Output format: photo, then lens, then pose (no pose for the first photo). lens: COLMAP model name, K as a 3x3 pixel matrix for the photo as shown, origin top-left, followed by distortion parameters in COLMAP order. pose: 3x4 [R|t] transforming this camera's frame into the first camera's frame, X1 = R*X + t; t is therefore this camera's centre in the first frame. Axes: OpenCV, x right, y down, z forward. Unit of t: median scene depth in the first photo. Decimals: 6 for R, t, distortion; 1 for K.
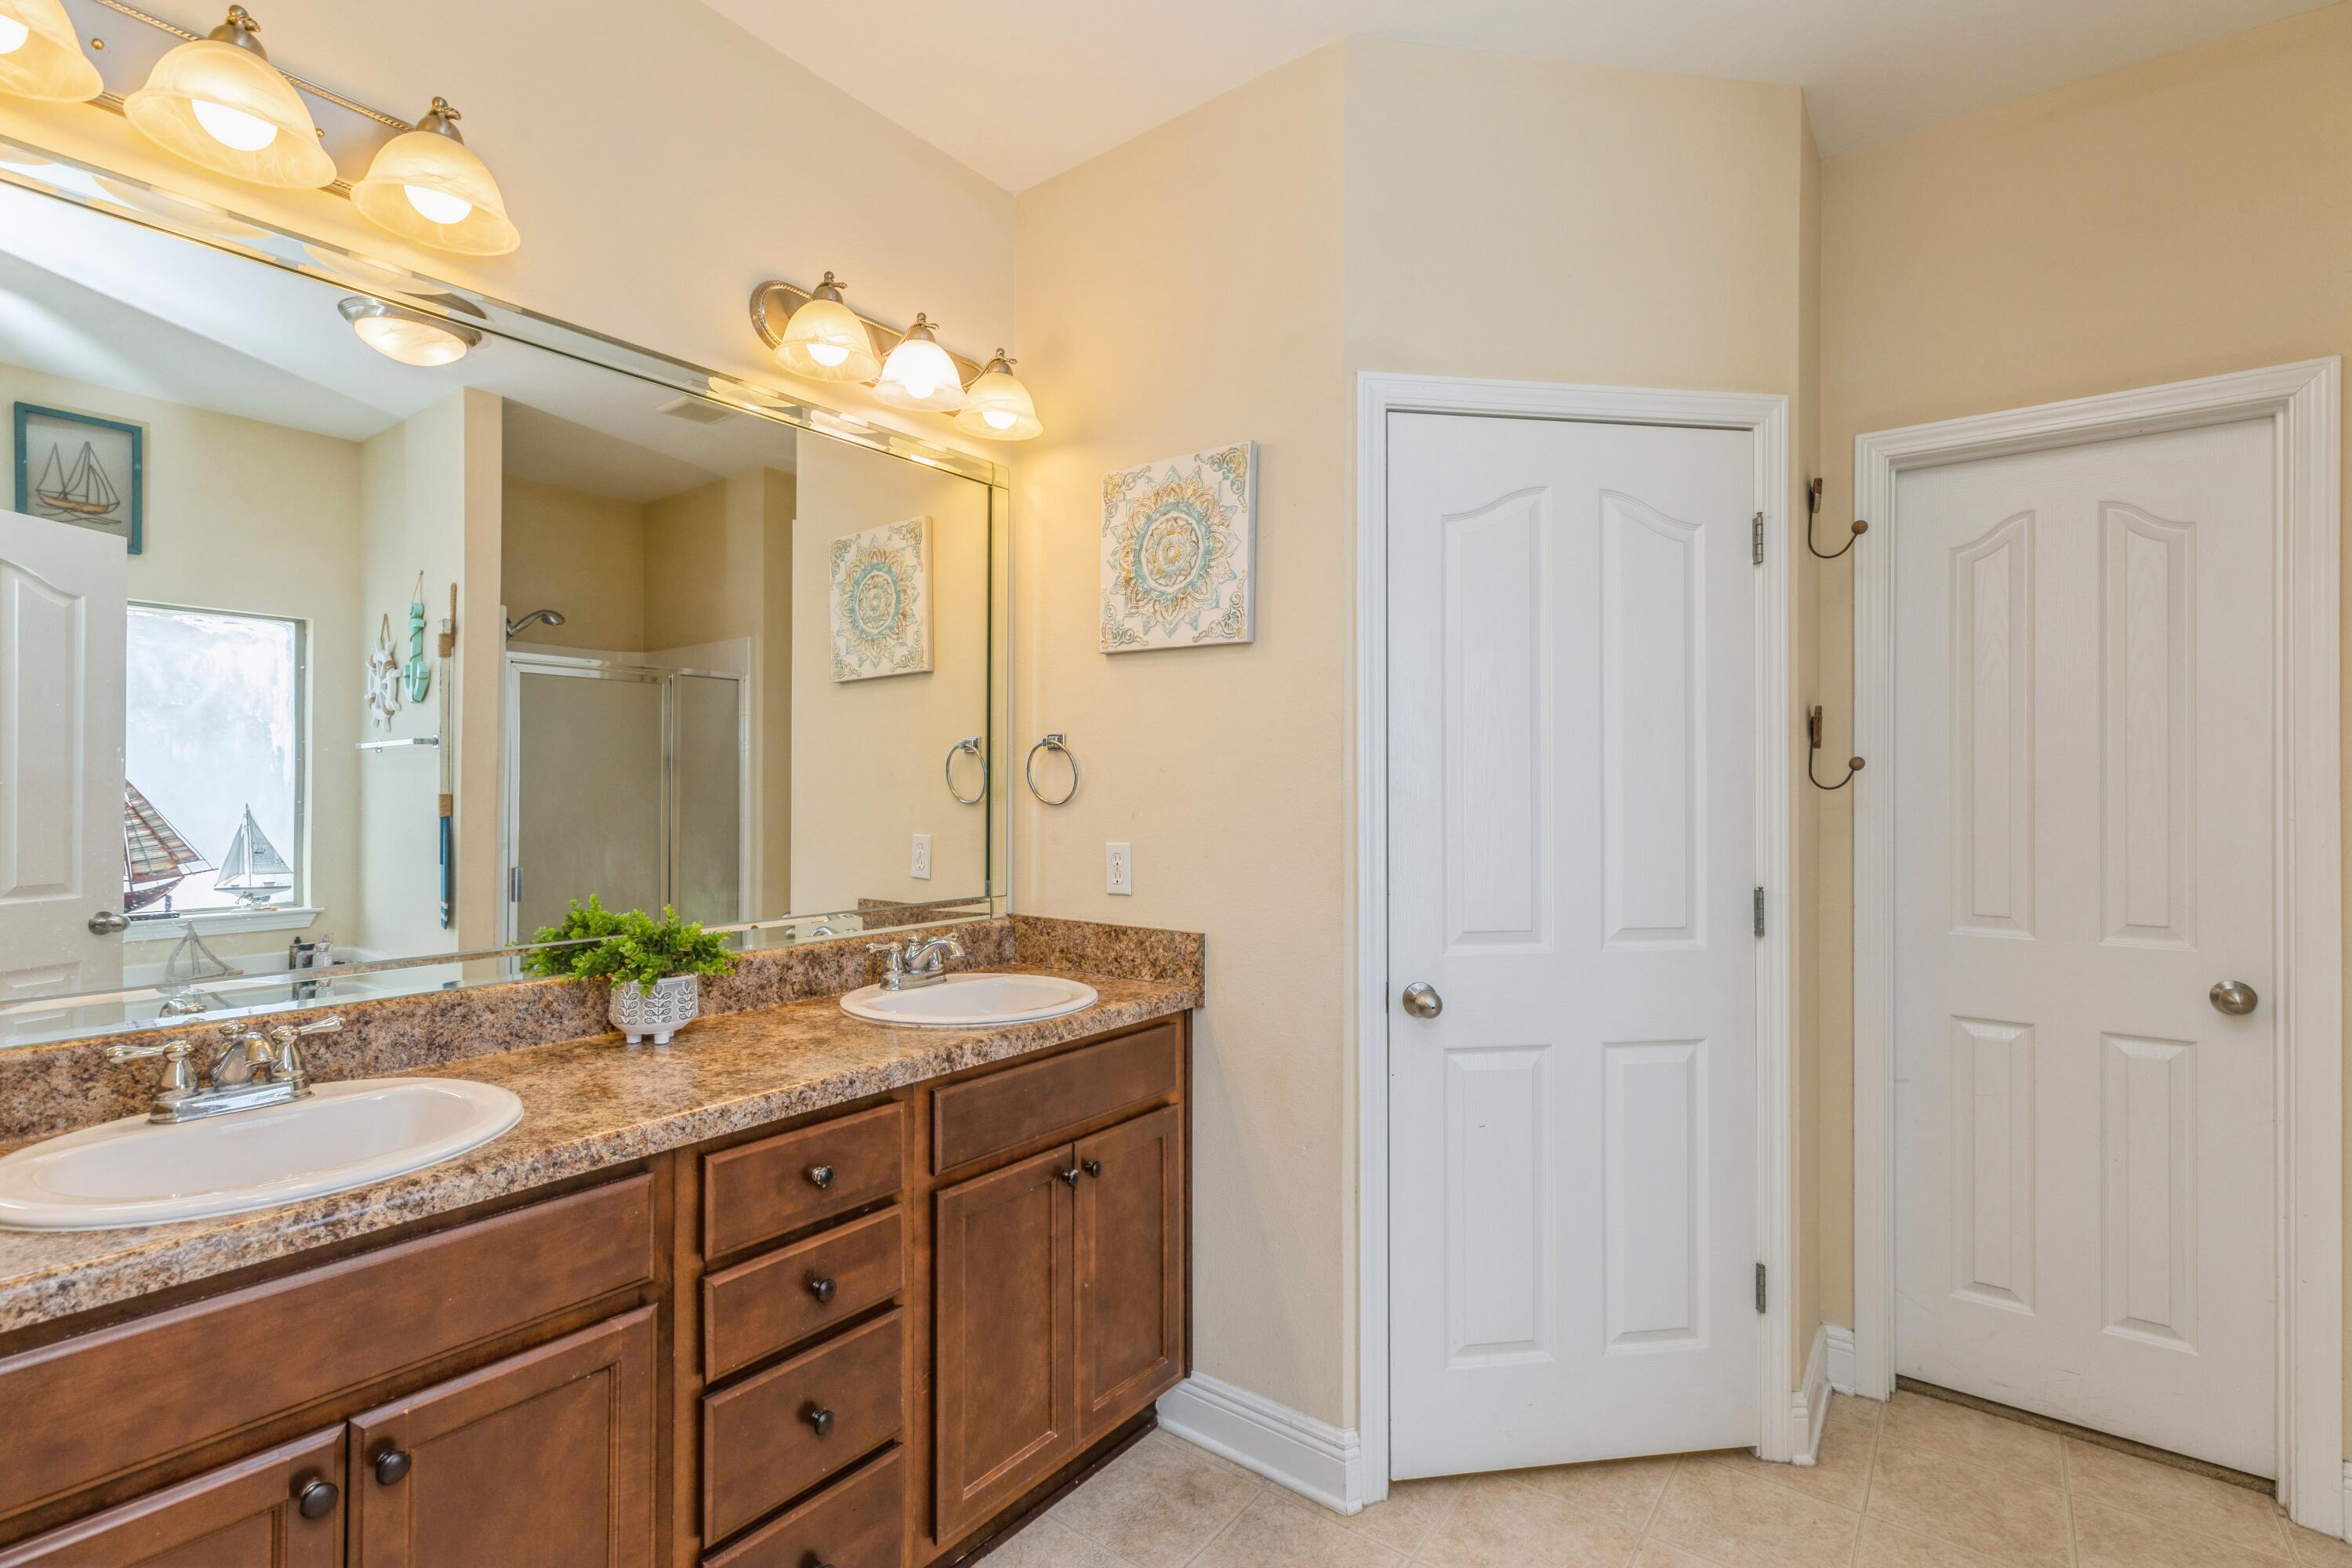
lens RADIAL K [[1053.9, 0, 1189.7], [0, 1053.9, 791.4], [0, 0, 1]] dist [0.004124, 0.000023]
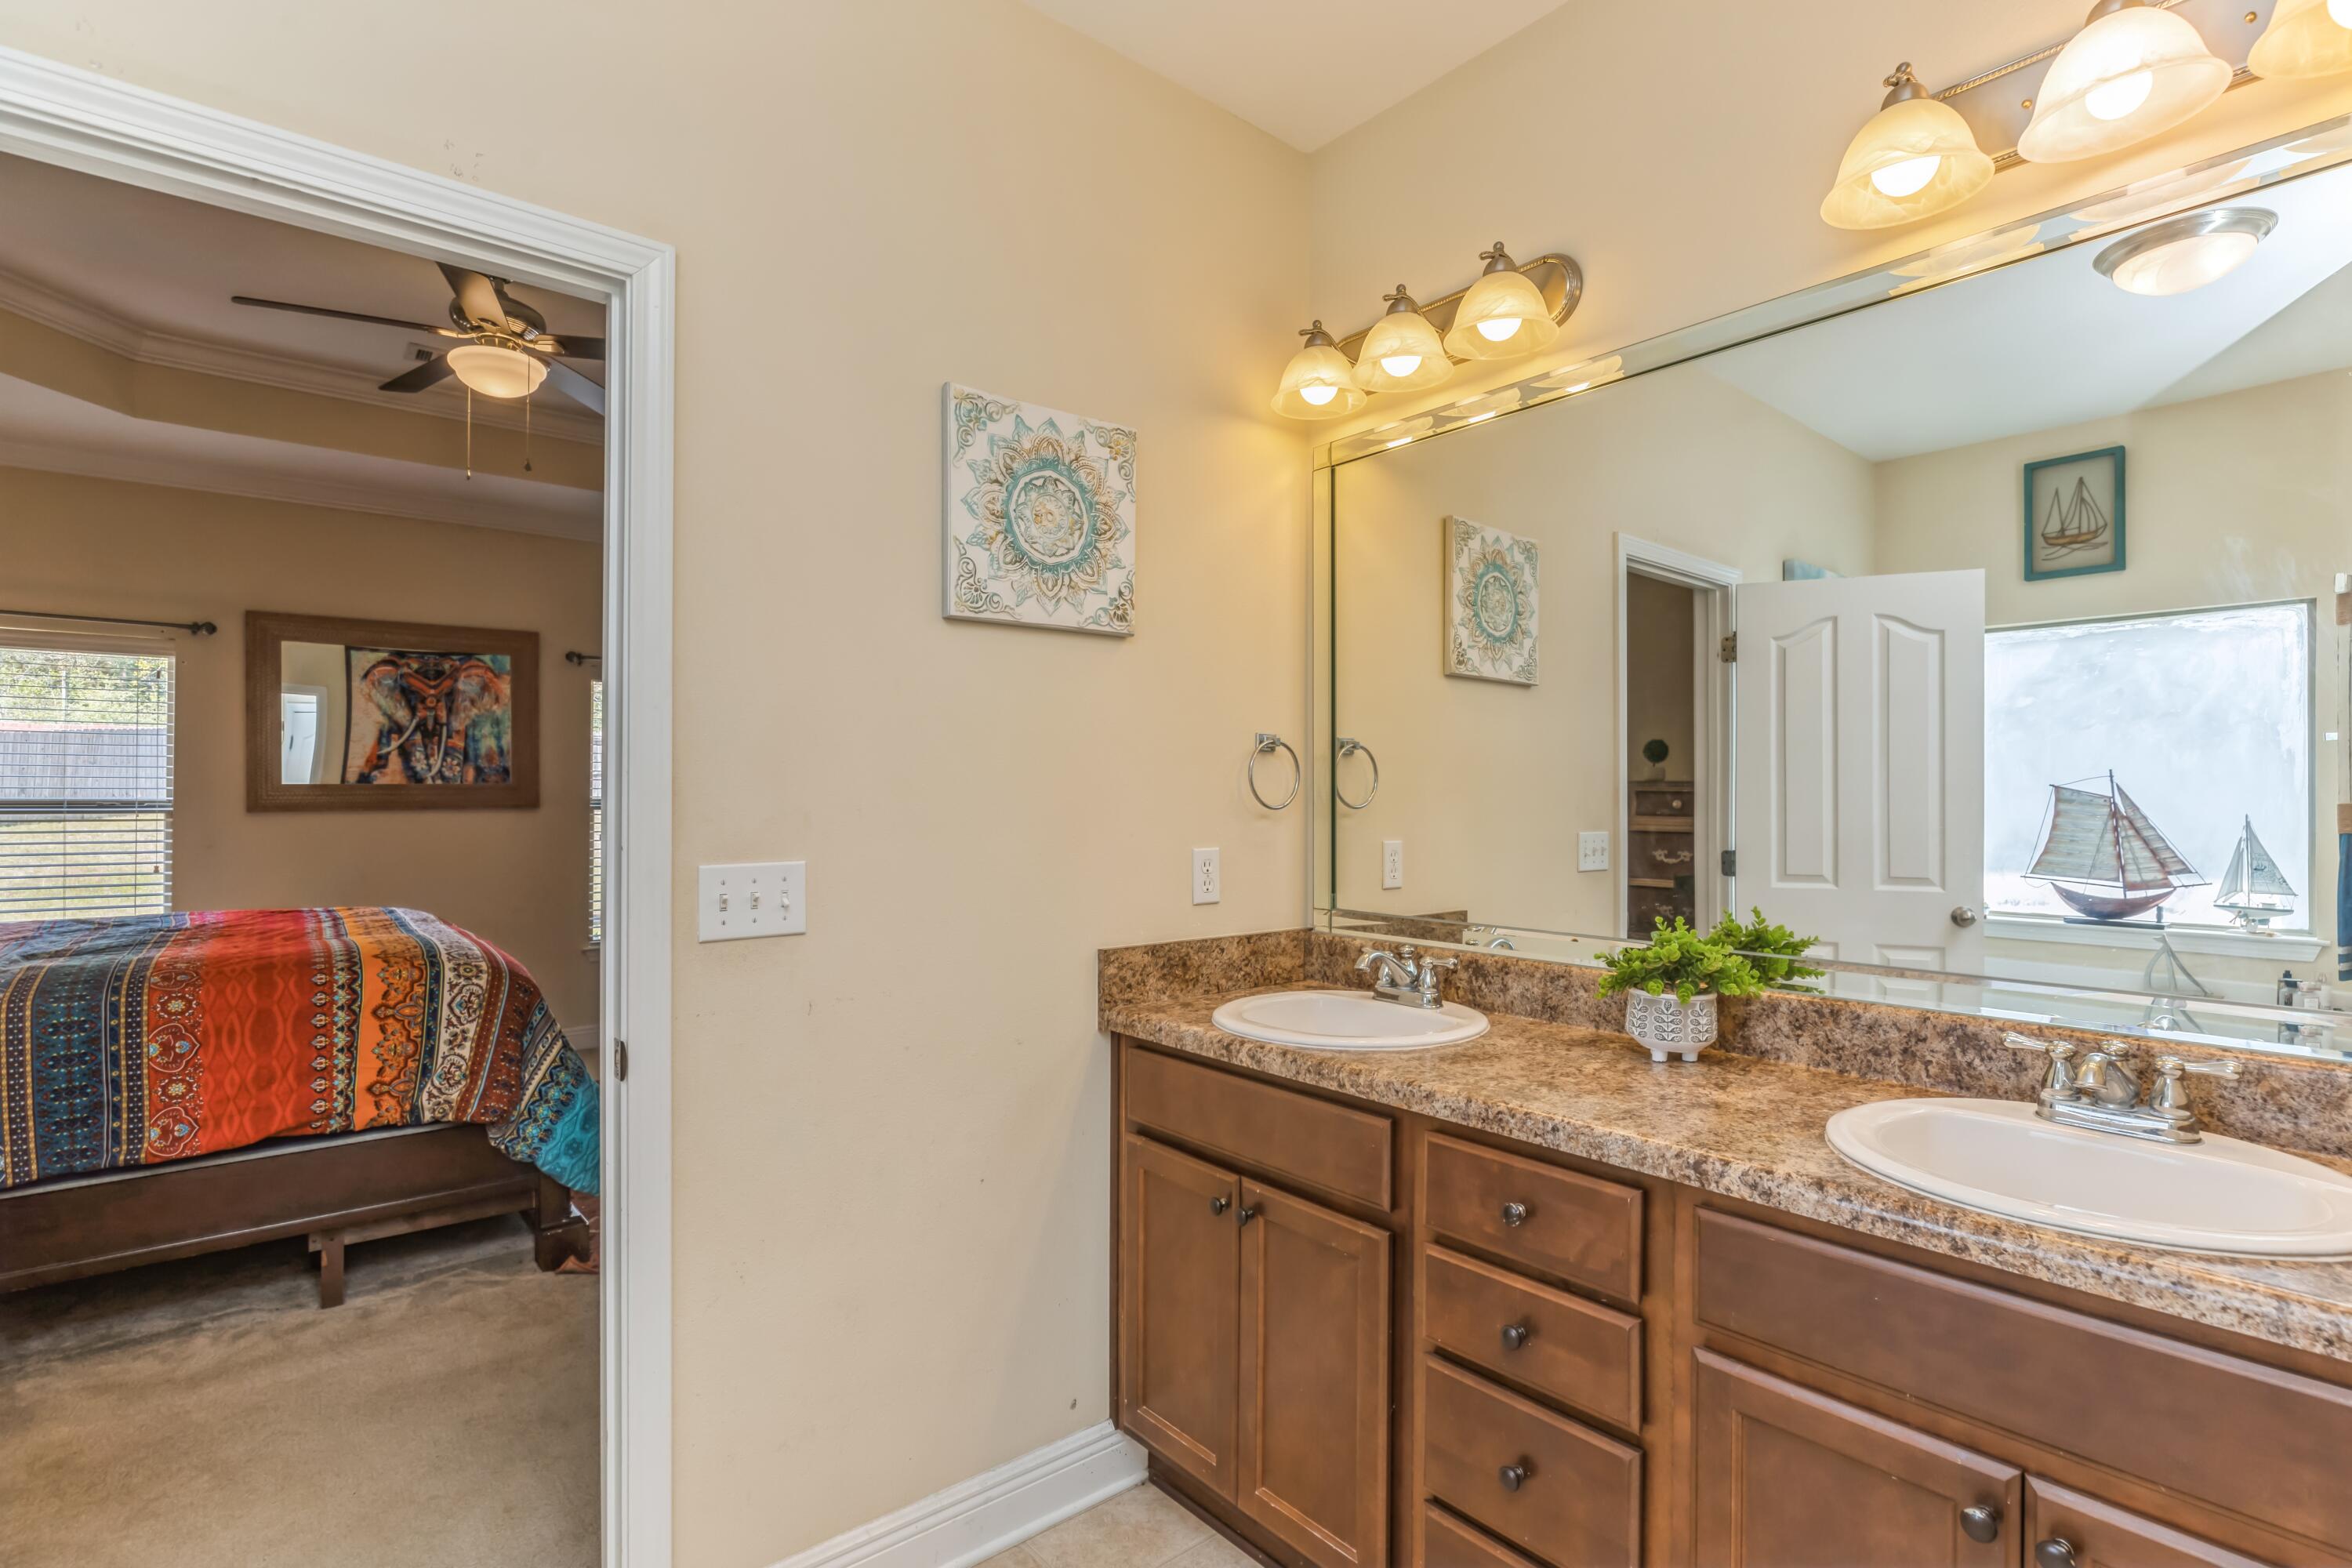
lens RADIAL K [[1114.3, 0, 1183.2], [0, 1114.3, 718.3], [0, 0, 1]] dist [-0.002170, -0.001225]
pose [[-0.218899, -0.070804, -0.973175, 0.517735], [-0.004163, 0.997422, -0.071632, 0.003977], [0.975739, -0.011629, -0.218629, 0.706292]]
